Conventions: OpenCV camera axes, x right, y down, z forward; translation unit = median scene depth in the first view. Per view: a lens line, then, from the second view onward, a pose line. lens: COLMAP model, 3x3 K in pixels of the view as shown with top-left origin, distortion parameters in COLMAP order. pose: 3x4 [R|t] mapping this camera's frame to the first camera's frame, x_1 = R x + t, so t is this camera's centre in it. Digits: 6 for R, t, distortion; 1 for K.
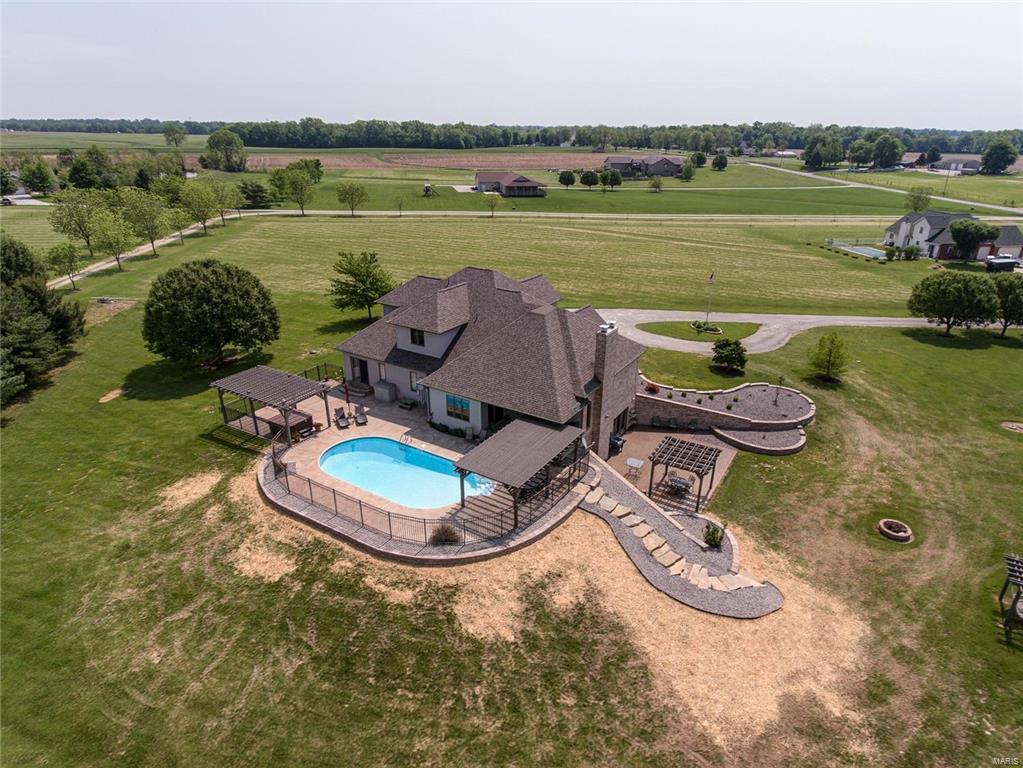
lens RADIAL K [[604.2, 0, 514.1], [0, 604.2, 391.0], [0, 0, 1]] dist [-0.000344, -0.002712]
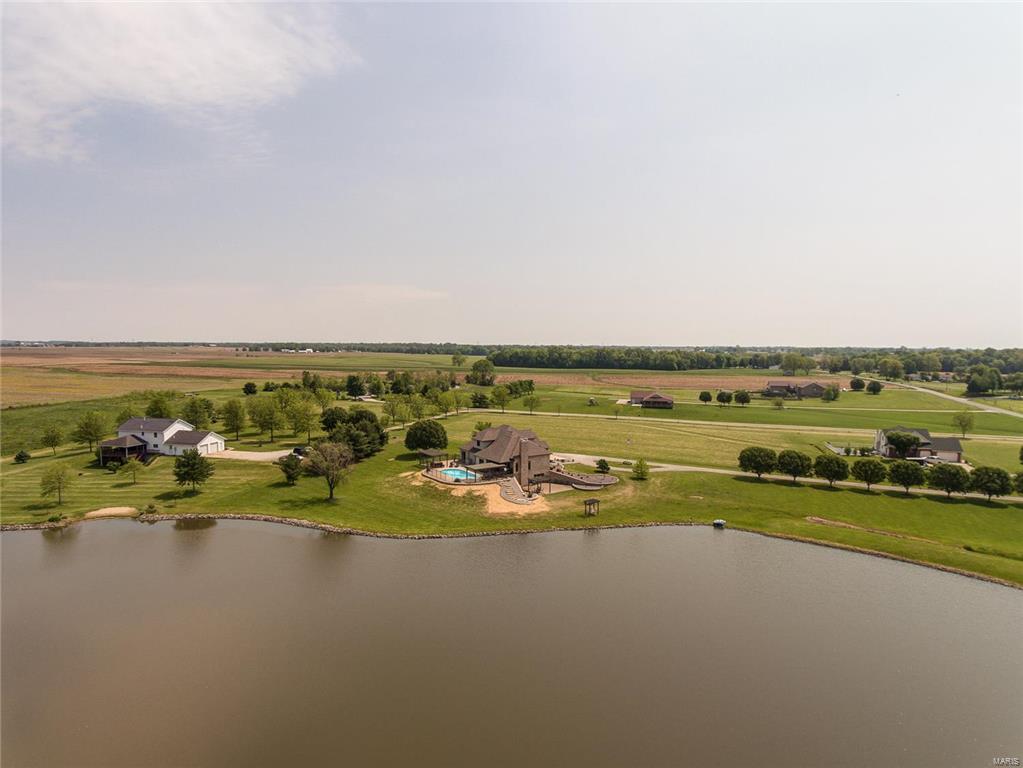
lens RADIAL K [[604.2, 0, 514.1], [0, 604.2, 391.0], [0, 0, 1]] dist [-0.000344, -0.002712]
pose [[0.920871, 0.026870, -0.388940, 1.207018], [-0.154729, 0.940877, -0.301345, 0.564770], [0.357847, 0.337680, 0.870585, -1.735108]]
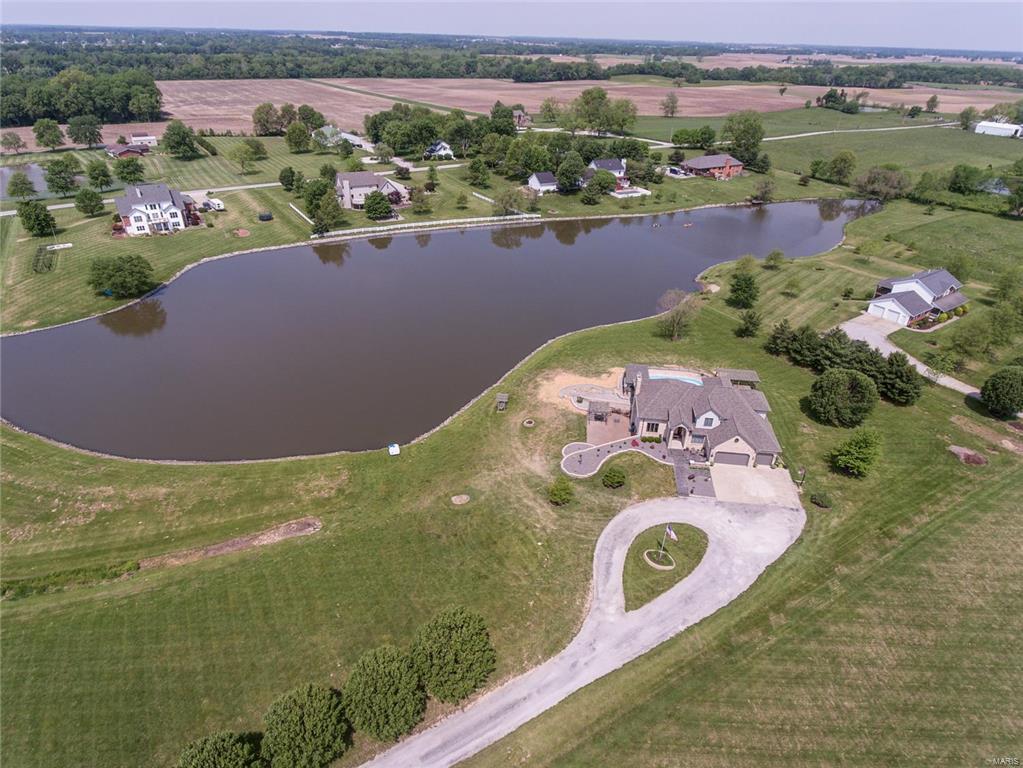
lens RADIAL K [[604.2, 0, 514.1], [0, 604.2, 391.0], [0, 0, 1]] dist [-0.000344, -0.002712]
pose [[-0.903332, 0.193319, -0.382908, 1.461189], [-0.198313, 0.603322, 0.772447, -1.740484], [0.380346, 0.773712, -0.506663, 1.902359]]
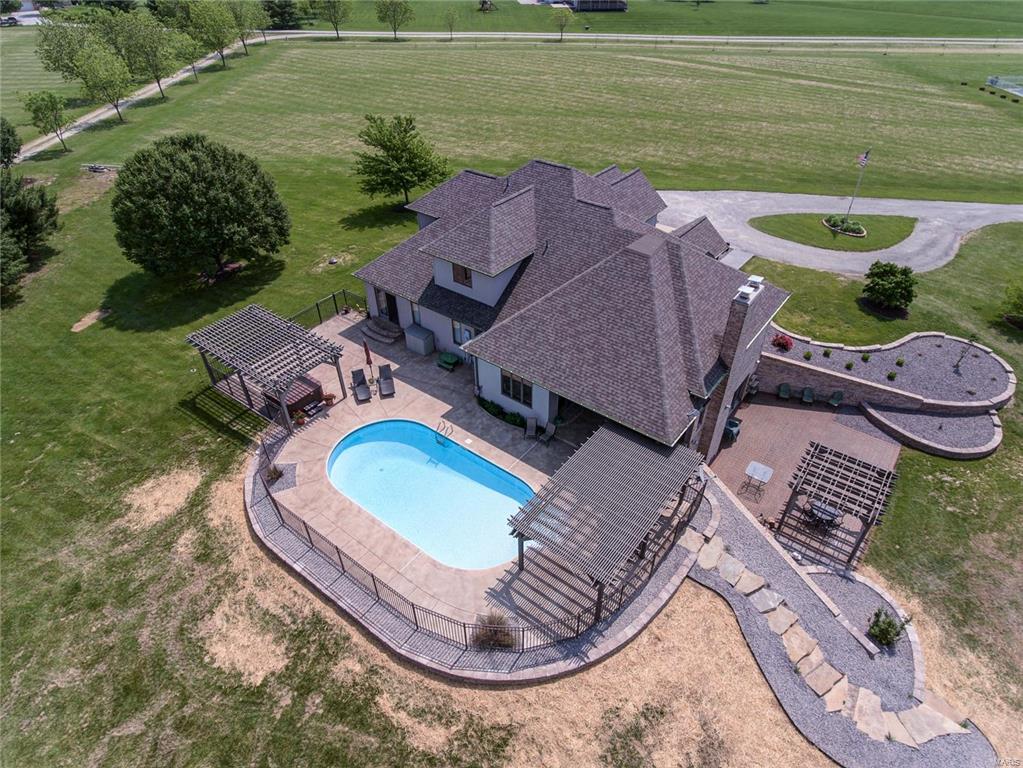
lens RADIAL K [[604.2, 0, 514.1], [0, 604.2, 391.0], [0, 0, 1]] dist [-0.000344, -0.002712]
pose [[0.995485, 0.049588, -0.080942, -0.034439], [-0.027015, 0.965442, 0.259215, -0.139953], [0.090998, -0.255858, 0.962422, 0.282322]]
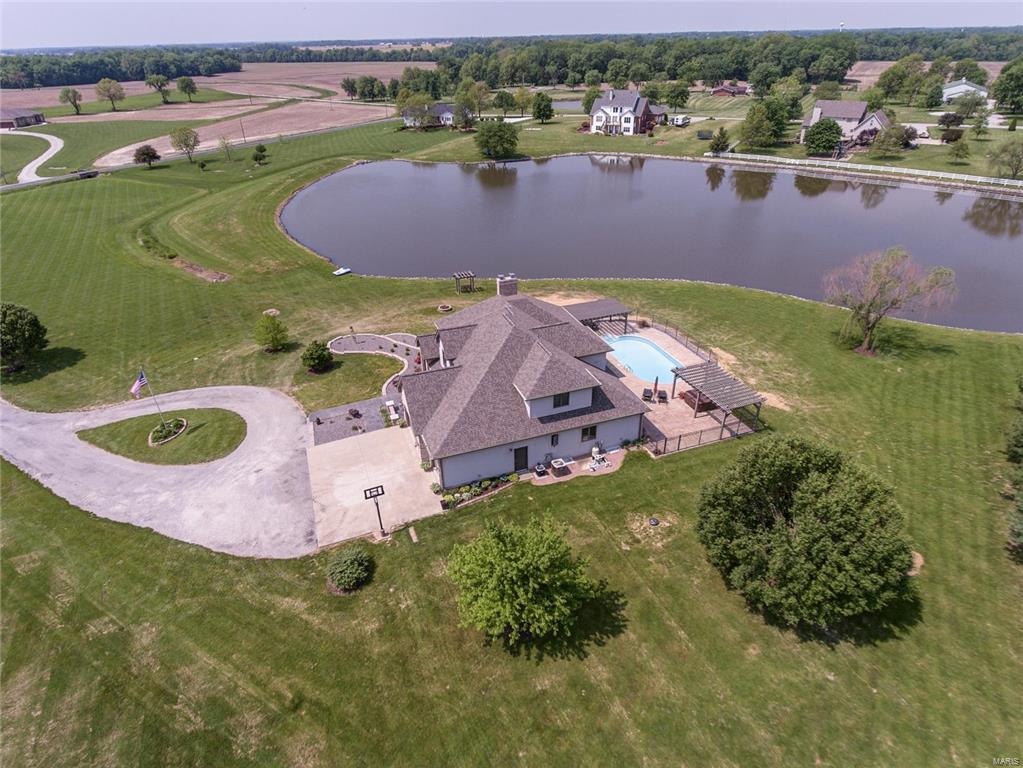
lens RADIAL K [[604.2, 0, 514.1], [0, 604.2, 391.0], [0, 0, 1]] dist [-0.000344, -0.002712]
pose [[-0.791667, -0.303436, 0.530273, -0.673914], [0.255263, 0.624278, 0.738321, -0.927519], [-0.555071, 0.719863, -0.416765, 1.609224]]
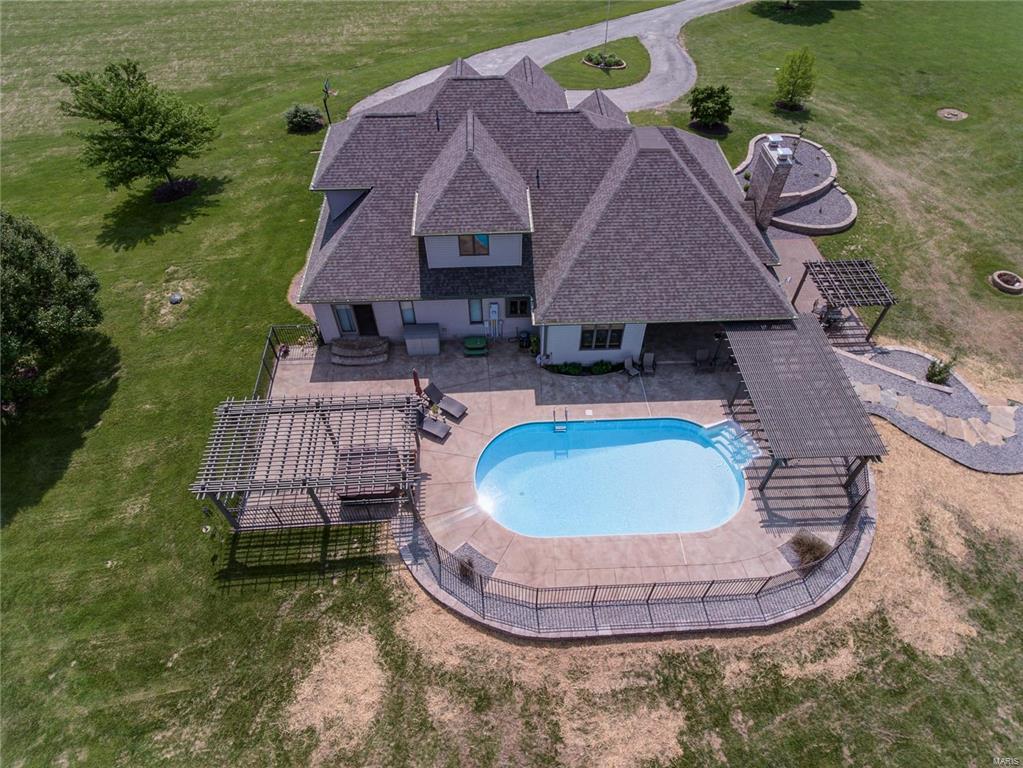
lens RADIAL K [[604.2, 0, 514.1], [0, 604.2, 391.0], [0, 0, 1]] dist [-0.000344, -0.002712]
pose [[0.820852, -0.439114, 0.365214, -0.398553], [0.231367, 0.840285, 0.490297, -0.243367], [-0.522180, -0.317963, 0.791346, 0.462952]]
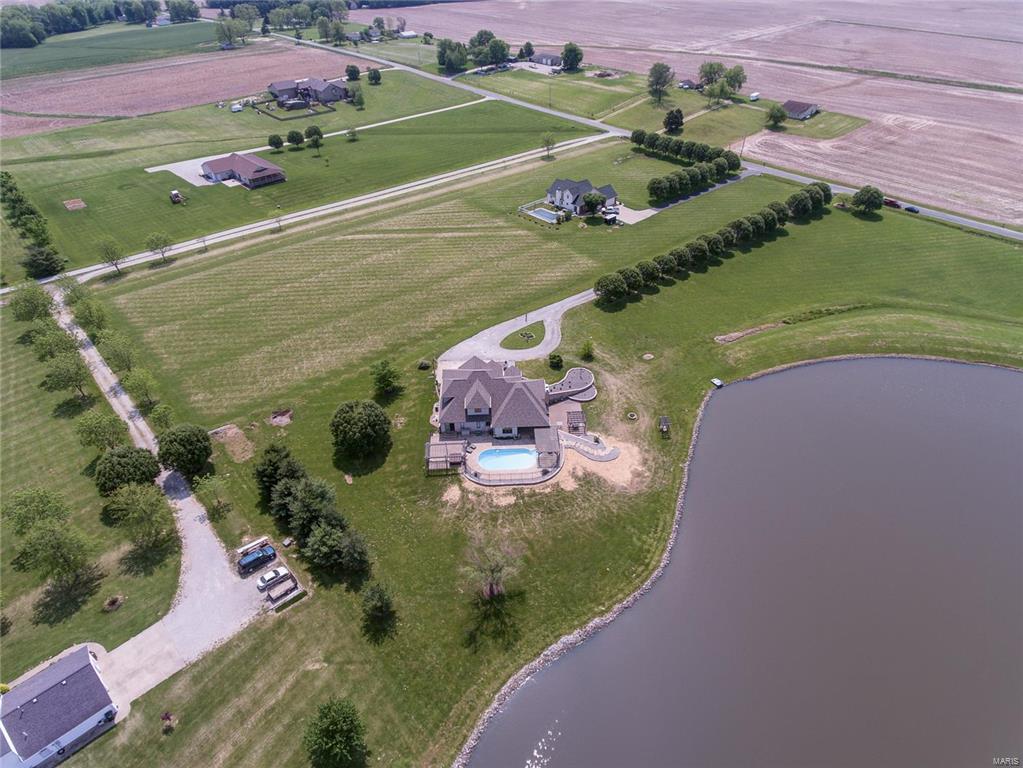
lens RADIAL K [[604.2, 0, 514.1], [0, 604.2, 391.0], [0, 0, 1]] dist [-0.000344, -0.002712]
pose [[0.822982, -0.360918, 0.438678, -1.138366], [0.240701, 0.921034, 0.306203, -0.917638], [-0.514551, -0.146409, 0.844868, -1.272865]]
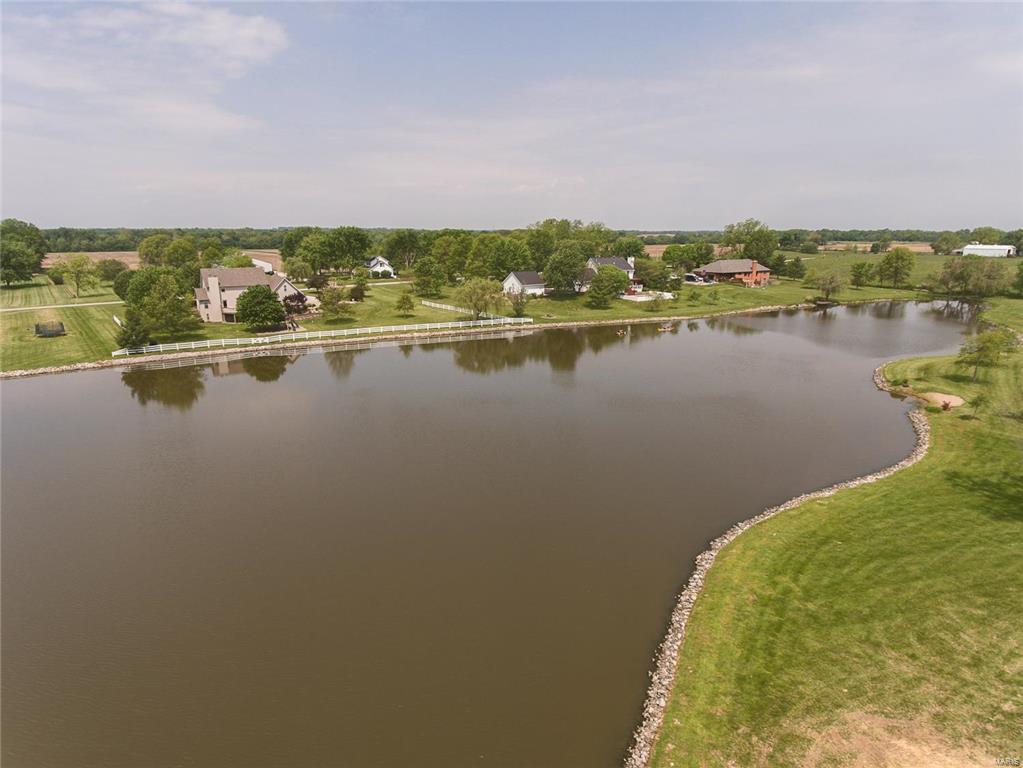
lens RADIAL K [[604.2, 0, 514.1], [0, 604.2, 391.0], [0, 0, 1]] dist [-0.000344, -0.002712]
pose [[-0.857745, 0.122795, -0.499194, 0.739771], [-0.213347, 0.798449, 0.562994, -0.207229], [0.467713, 0.589407, -0.658668, 0.530833]]
